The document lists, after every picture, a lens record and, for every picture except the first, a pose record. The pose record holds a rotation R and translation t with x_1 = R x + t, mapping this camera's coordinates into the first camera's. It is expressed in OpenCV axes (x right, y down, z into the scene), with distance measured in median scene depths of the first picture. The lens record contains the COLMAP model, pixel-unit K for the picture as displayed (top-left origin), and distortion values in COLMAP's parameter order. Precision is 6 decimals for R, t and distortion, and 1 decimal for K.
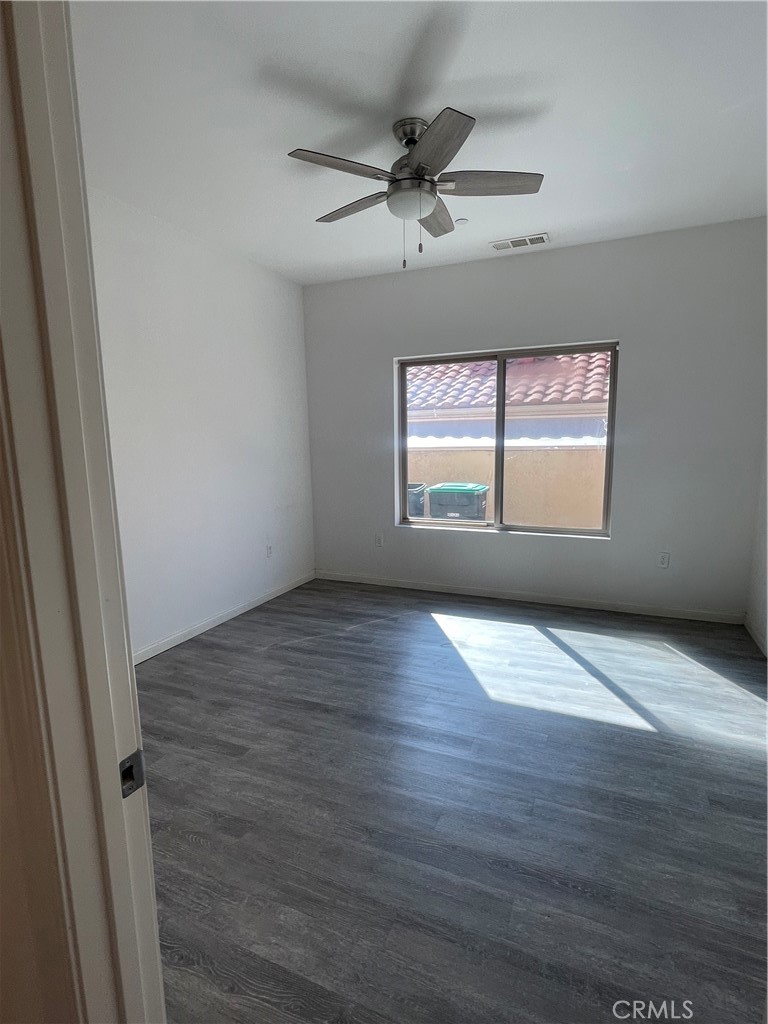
lens RADIAL K [[500.6, 0, 384.5], [0, 500.6, 533.1], [0, 0, 1]] dist [-0.001345, -0.000325]
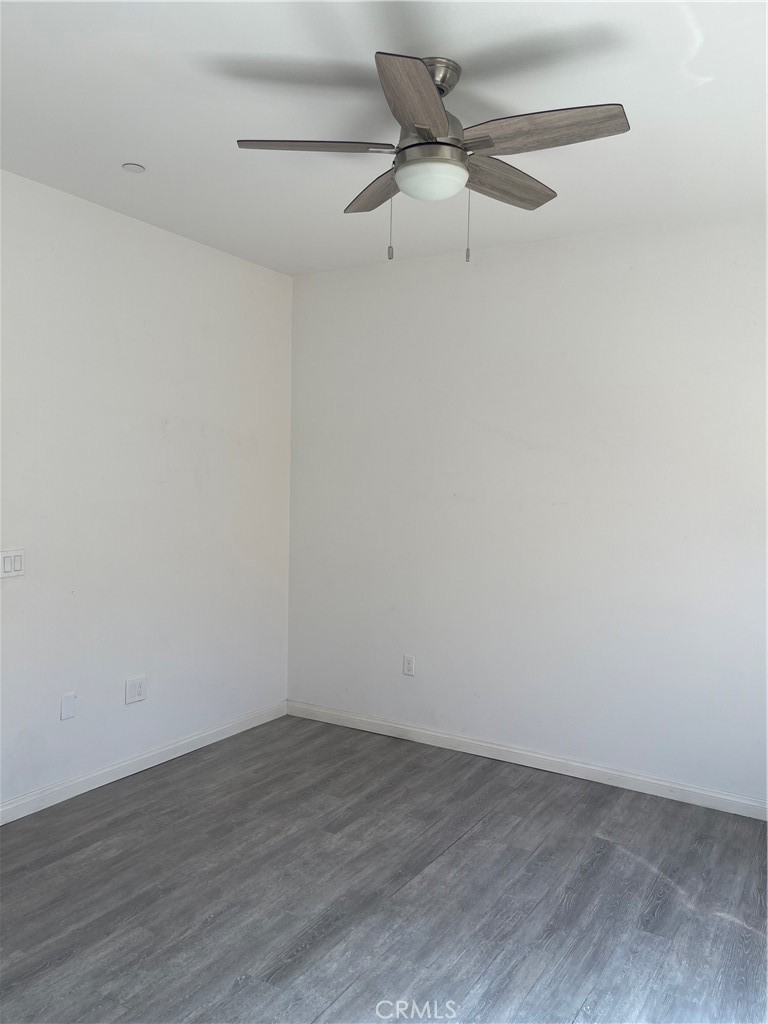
lens RADIAL K [[787.6, 0, 384.0], [0, 787.6, 512.0], [0, 0, 1]] dist [0.081401, -0.098174]
pose [[-0.141208, 0.048272, -0.988802, 0.872657], [-0.205902, 0.975536, 0.077029, -0.214844], [0.968331, 0.214473, -0.127814, 0.875448]]
